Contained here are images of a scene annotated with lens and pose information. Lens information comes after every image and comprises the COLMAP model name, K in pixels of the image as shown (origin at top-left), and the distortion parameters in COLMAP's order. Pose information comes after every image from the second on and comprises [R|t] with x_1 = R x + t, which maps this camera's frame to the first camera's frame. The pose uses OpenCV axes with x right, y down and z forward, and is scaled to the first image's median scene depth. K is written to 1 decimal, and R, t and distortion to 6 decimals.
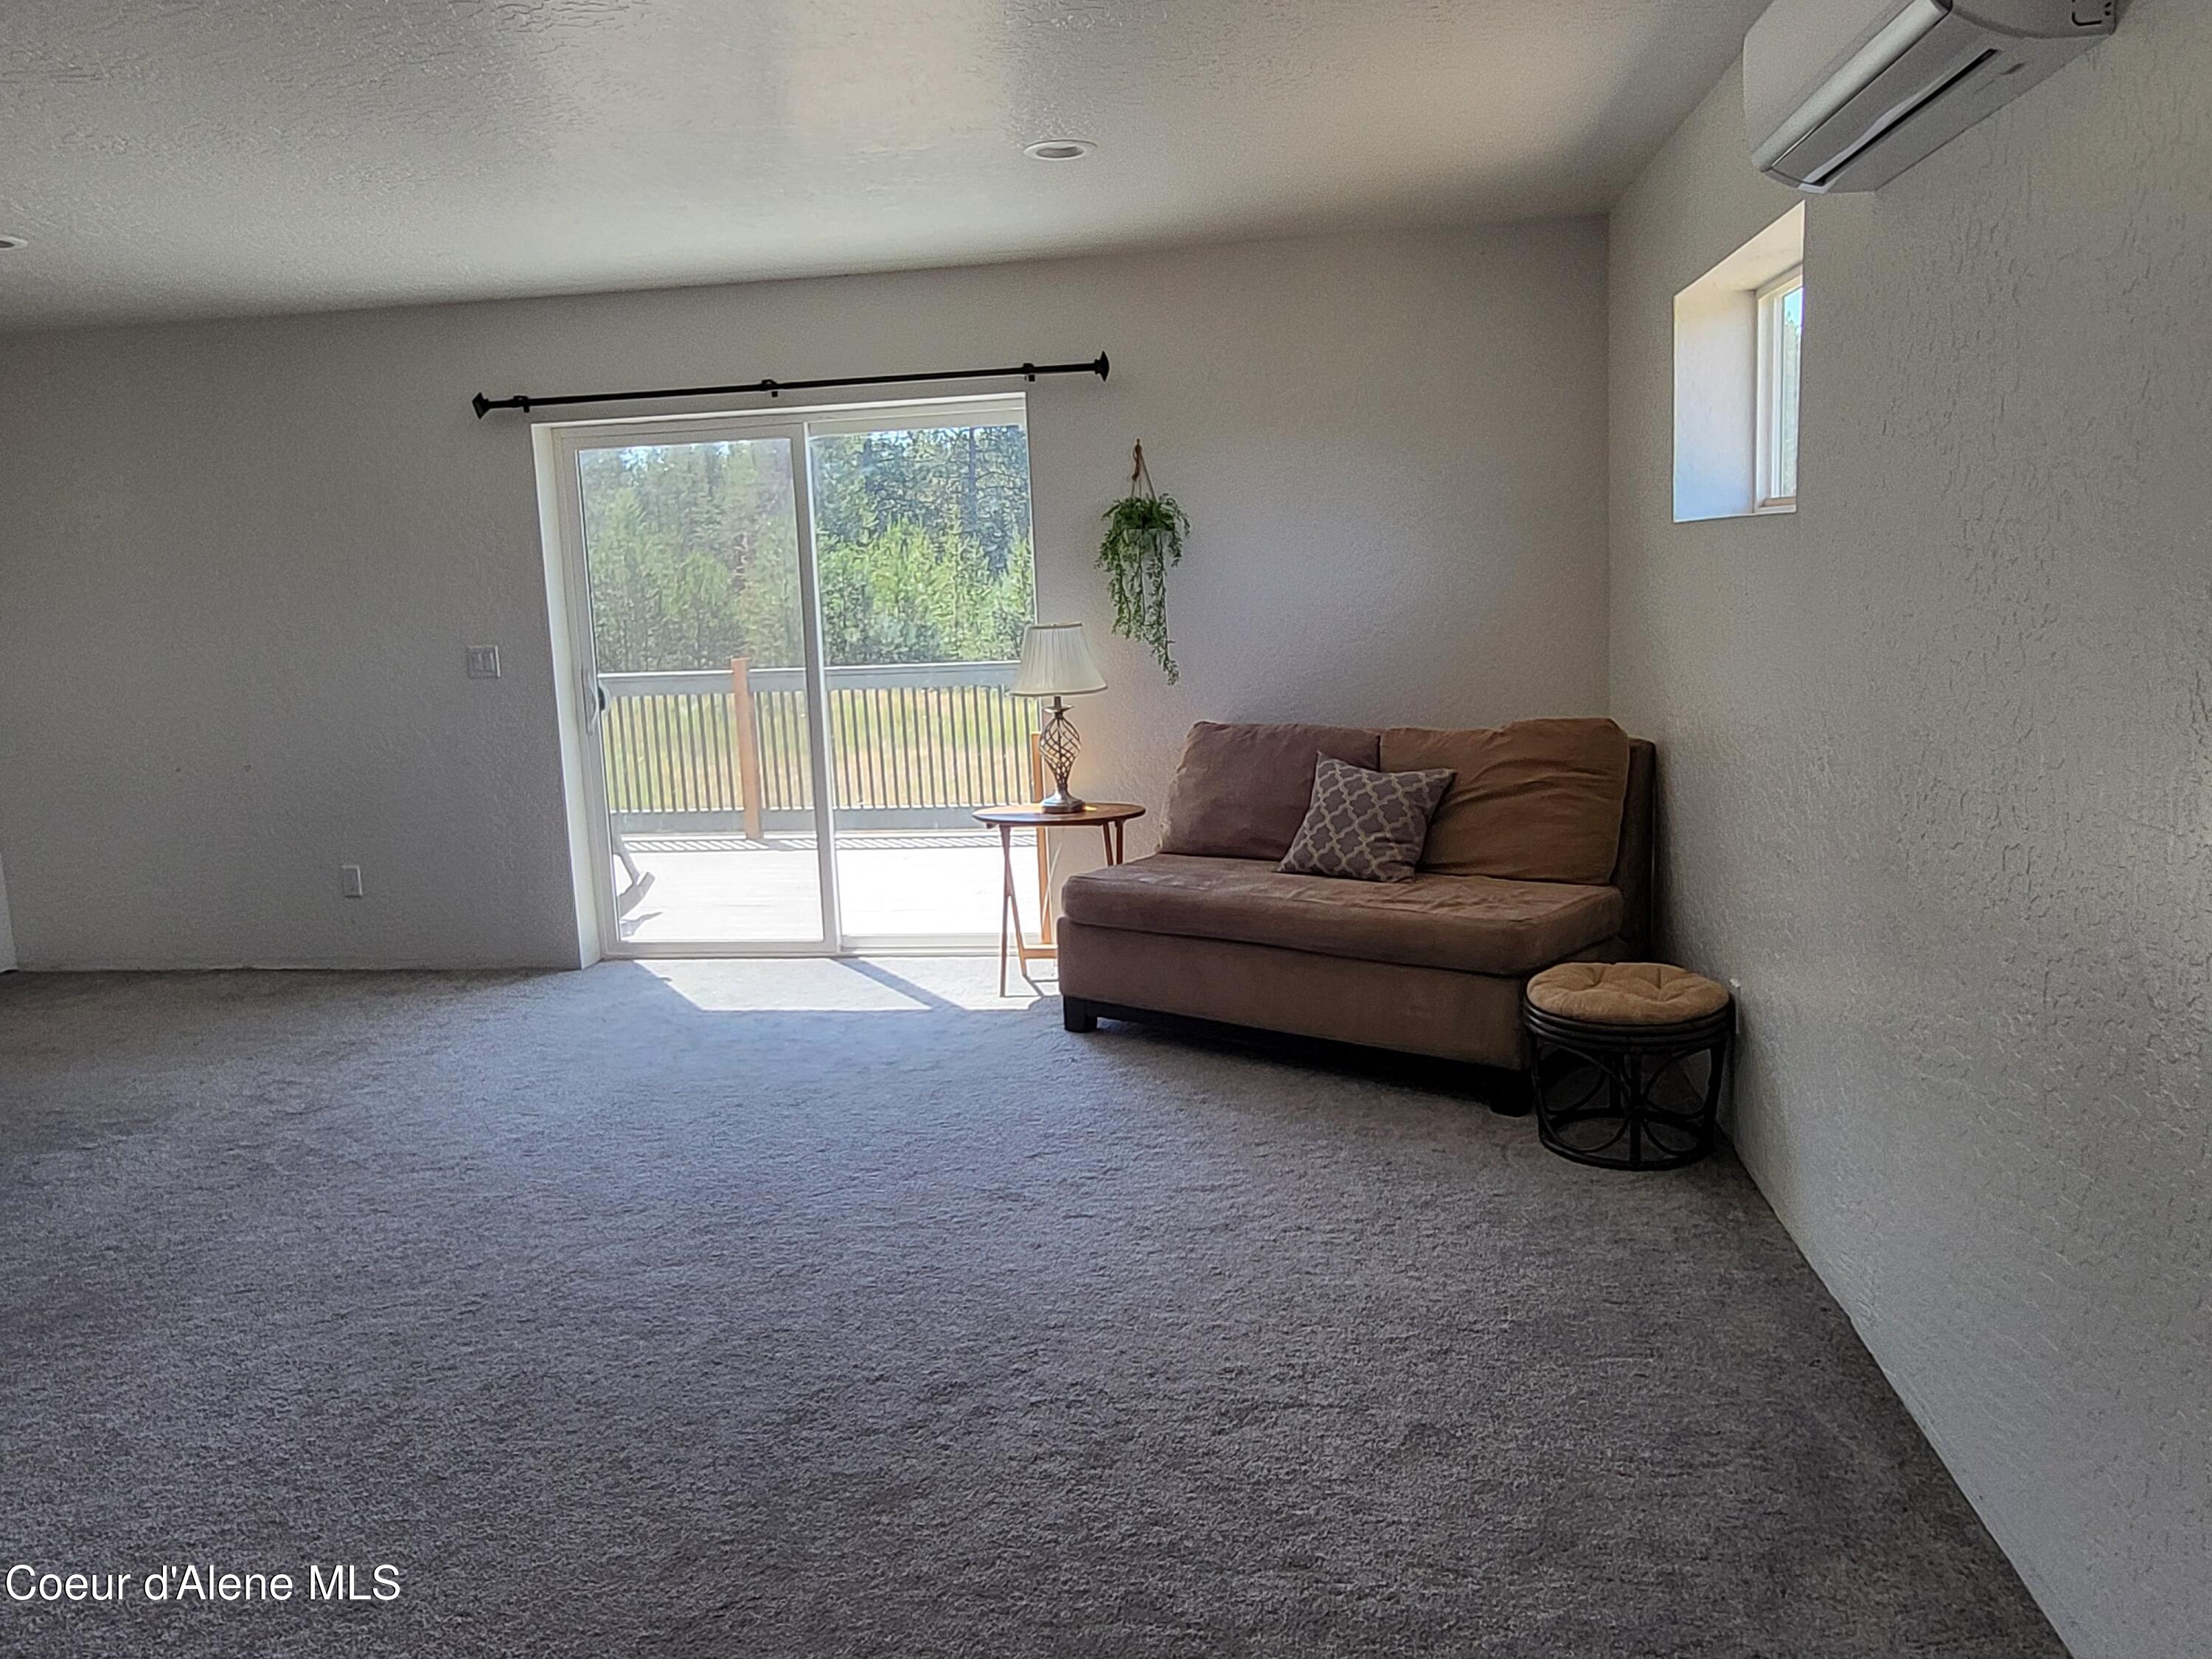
lens RADIAL K [[1693.6, 0, 1102.9], [0, 1693.6, 824.2], [0, 0, 1]] dist [0.057332, -0.011927]
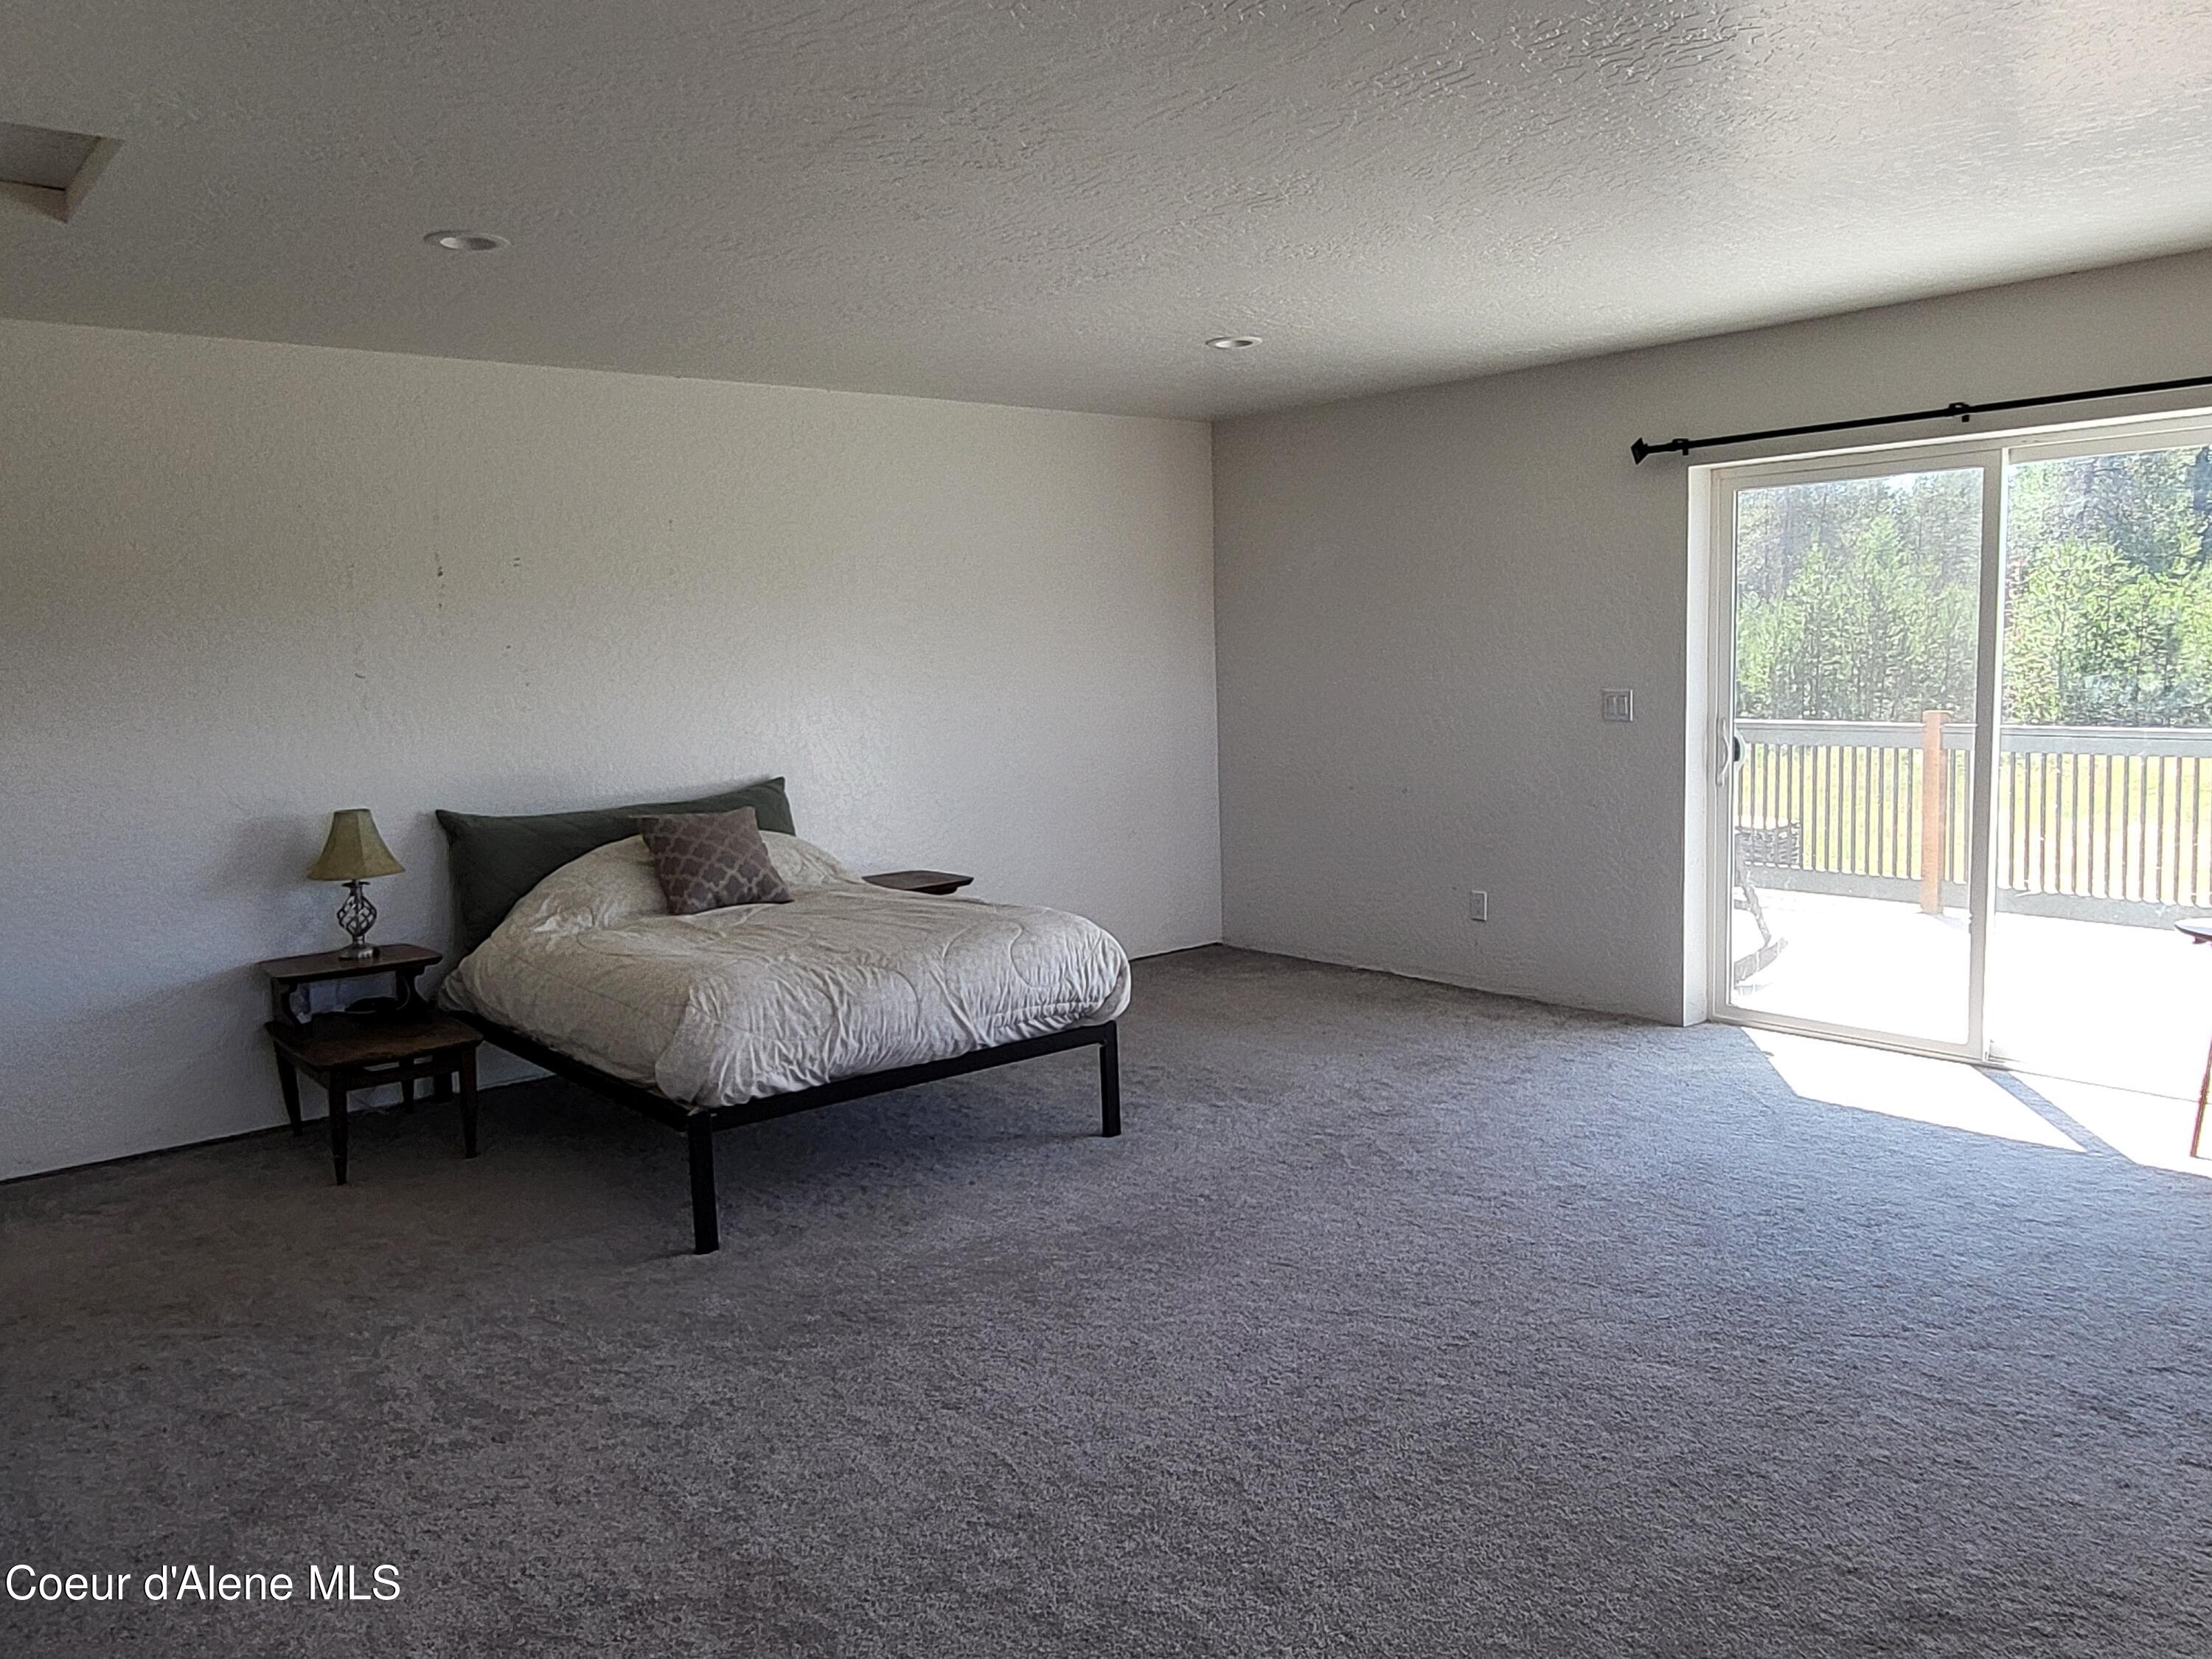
lens RADIAL K [[1698.9, 0, 1109.0], [0, 1698.9, 822.7], [0, 0, 1]] dist [0.012445, 0.009662]
pose [[0.743659, 0.099178, -0.661162, 0.093719], [-0.108304, 0.993744, 0.027250, -0.024763], [0.659729, 0.051342, 0.749748, 0.068071]]
